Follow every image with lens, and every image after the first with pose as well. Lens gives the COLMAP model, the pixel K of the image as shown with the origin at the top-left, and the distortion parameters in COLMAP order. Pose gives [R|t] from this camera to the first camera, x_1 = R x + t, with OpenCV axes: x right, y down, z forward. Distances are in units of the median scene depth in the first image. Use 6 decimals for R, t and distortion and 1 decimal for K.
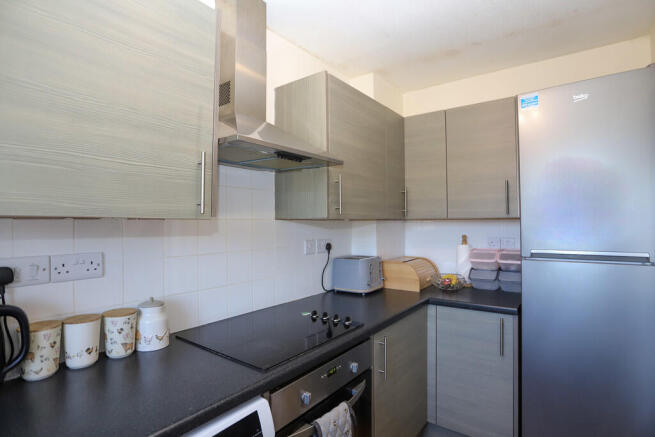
lens RADIAL K [[345.1, 0, 327.6], [0, 345.1, 216.6], [0, 0, 1]] dist [-0.022661, 0.000299]
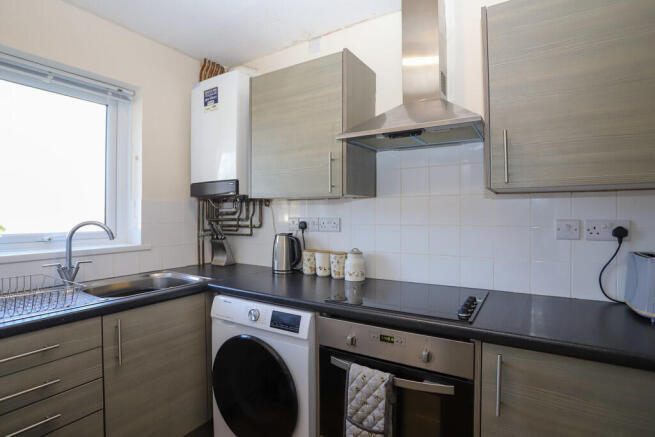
lens RADIAL K [[326.3, 0, 328.8], [0, 326.3, 216.5], [0, 0, 1]] dist [-0.023513, 0.001136]
pose [[0.092059, 0.011634, -0.995686, 1.006492], [0.022700, 0.999647, 0.013780, 0.070758], [0.995495, -0.023870, 0.091762, 0.782453]]
